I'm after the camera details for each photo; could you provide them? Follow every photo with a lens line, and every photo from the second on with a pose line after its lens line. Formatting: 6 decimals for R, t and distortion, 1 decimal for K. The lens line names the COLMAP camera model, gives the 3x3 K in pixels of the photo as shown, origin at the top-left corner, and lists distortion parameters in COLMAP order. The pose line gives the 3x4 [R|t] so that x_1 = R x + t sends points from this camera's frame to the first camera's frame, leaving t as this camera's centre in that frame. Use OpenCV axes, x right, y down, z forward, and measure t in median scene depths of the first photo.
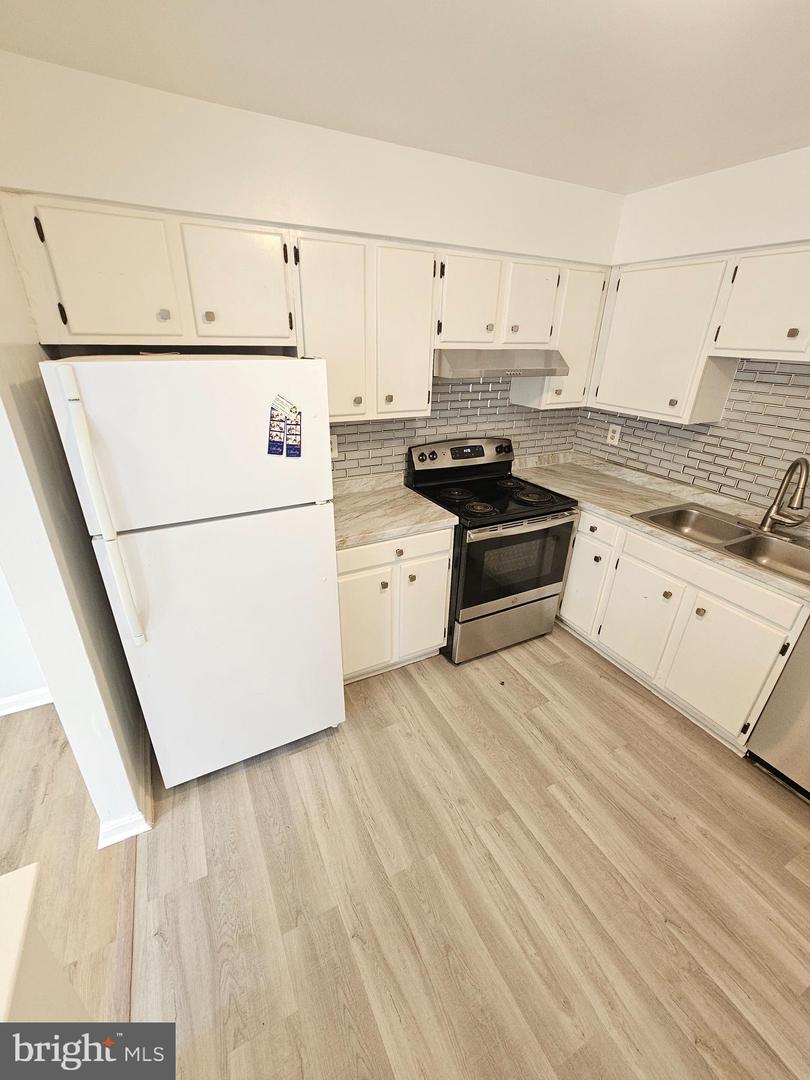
lens RADIAL K [[440.5, 0, 401.3], [0, 440.5, 536.6], [0, 0, 1]] dist [-0.002445, -0.000068]
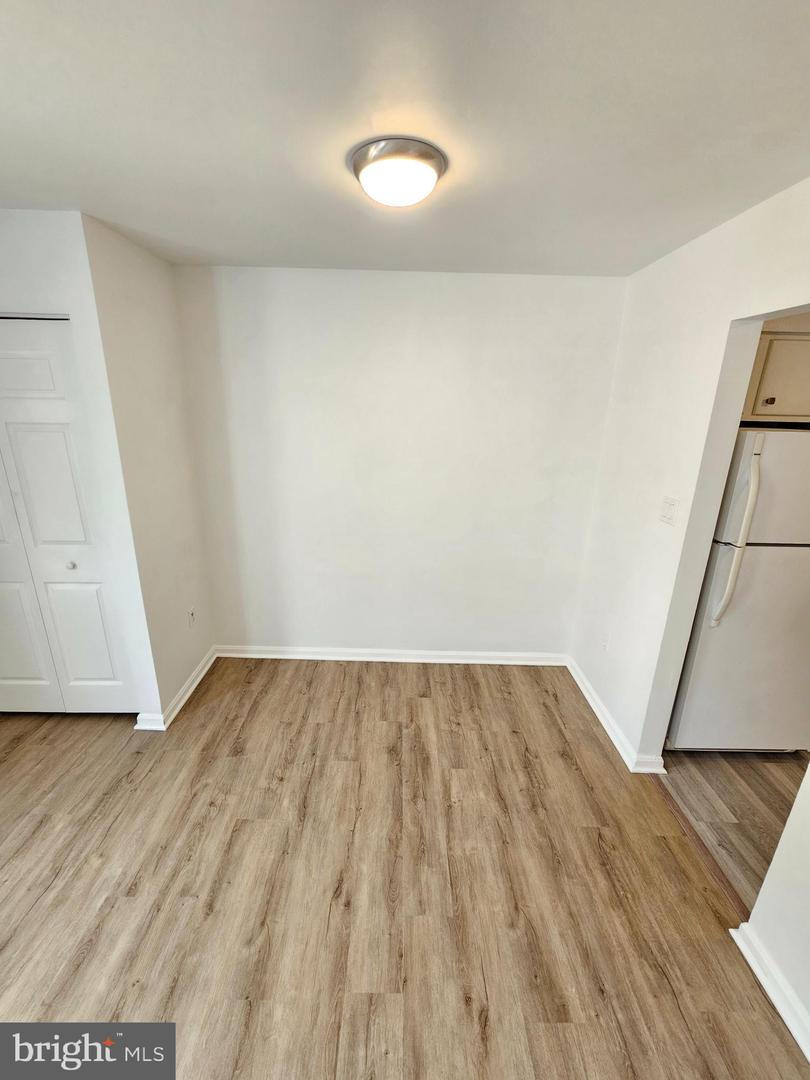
lens RADIAL K [[440.5, 0, 400.3], [0, 440.5, 538.1], [0, 0, 1]] dist [-0.002445, -0.000068]
pose [[0.885569, 0.134762, -0.444530, -0.718363], [-0.196312, 0.975906, -0.095231, 0.241185], [0.420986, 0.171600, 0.890687, -0.560513]]
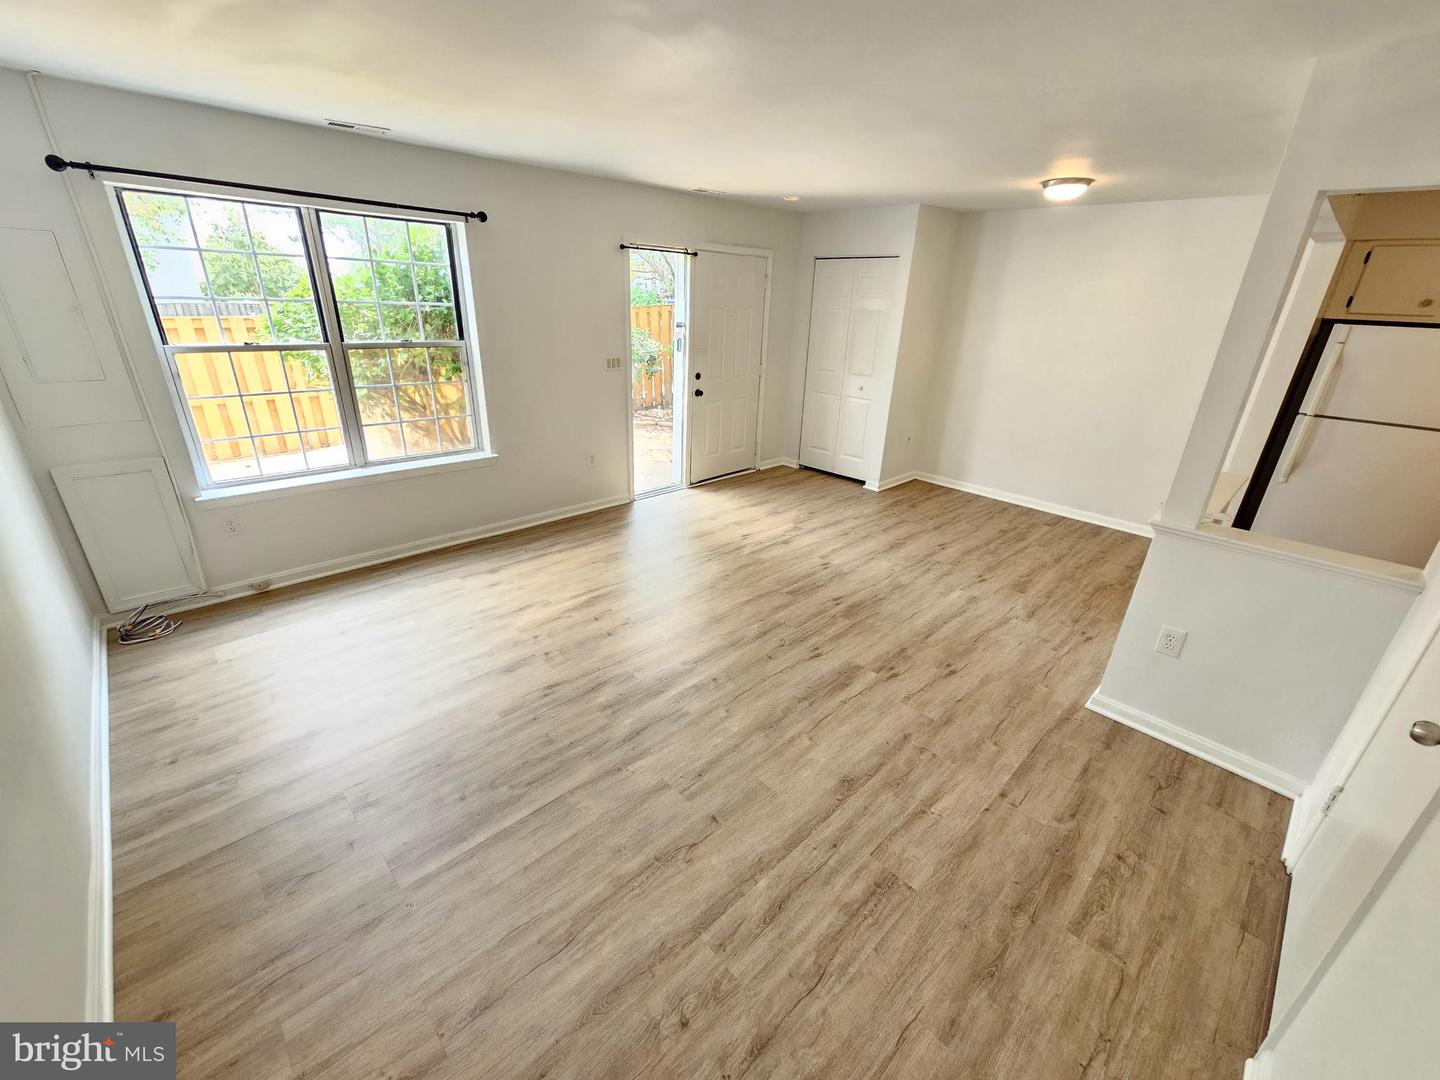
lens RADIAL K [[587.3, 0, 713.6], [0, 587.3, 547.7], [0, 0, 1]] dist [-0.002445, -0.000068]
pose [[0.277405, 0.366130, -0.888254, 0.778702], [-0.424690, 0.876039, 0.228462, 0.733252], [0.861792, 0.313856, 0.398509, -1.479859]]
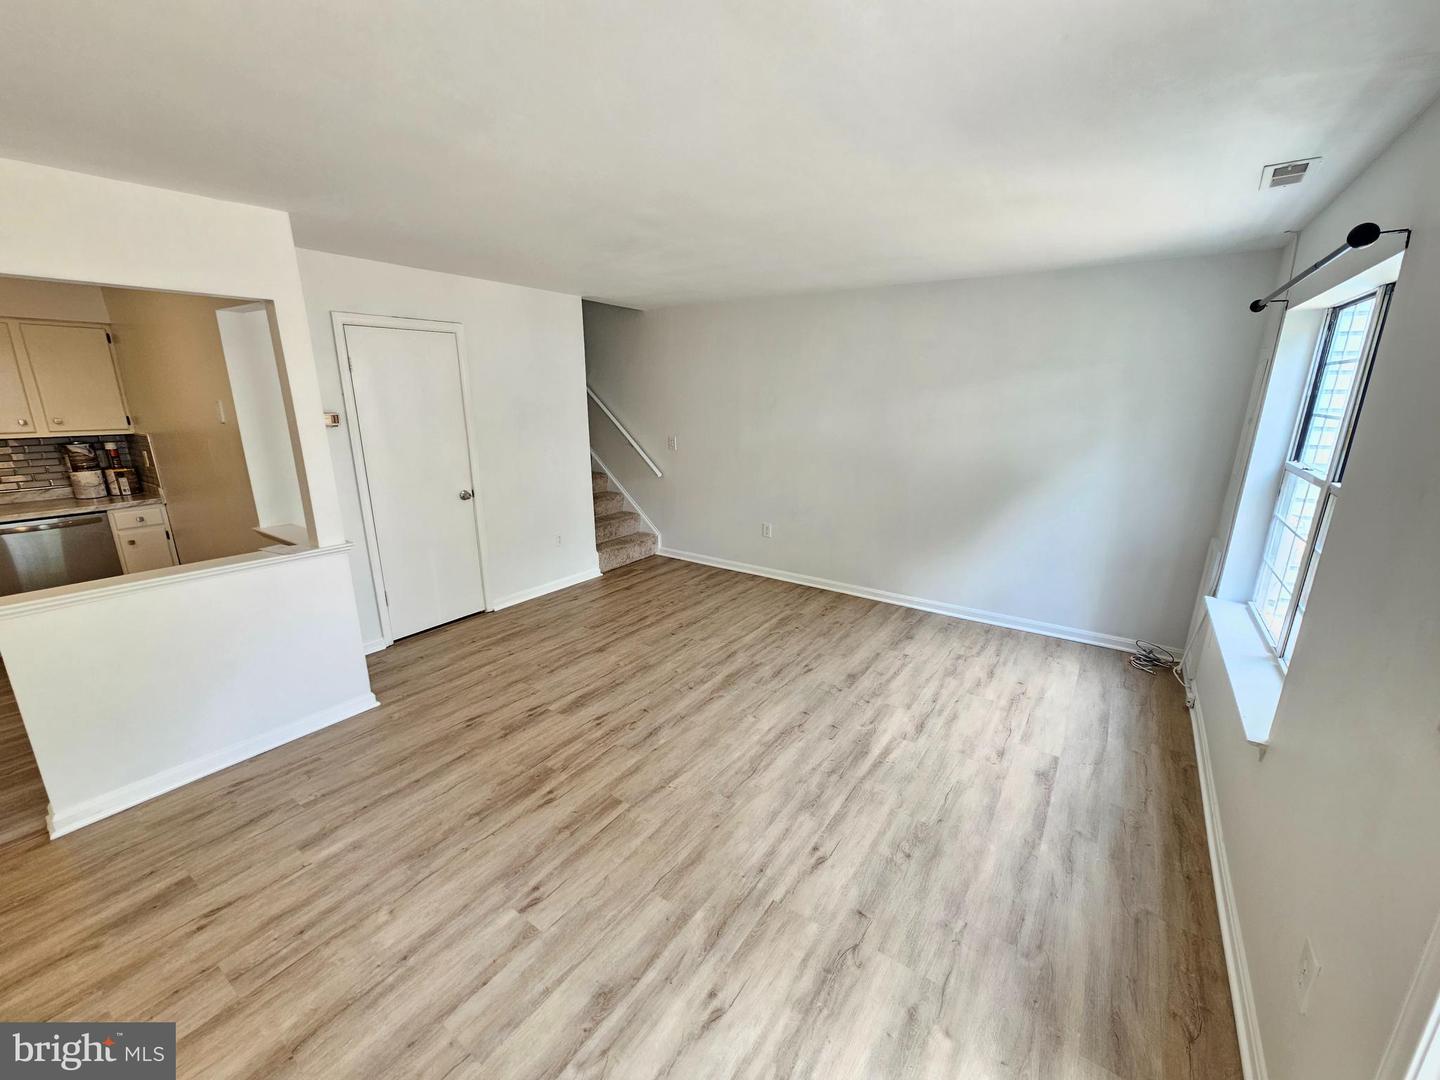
lens RADIAL K [[587.3, 0, 719.9], [0, 587.3, 543.1], [0, 0, 1]] dist [-0.002445, -0.000068]
pose [[-0.470704, -0.249170, 0.846376, -1.978497], [0.352208, 0.826476, 0.439189, 0.210554], [-0.808942, 0.504829, -0.301266, -0.499103]]
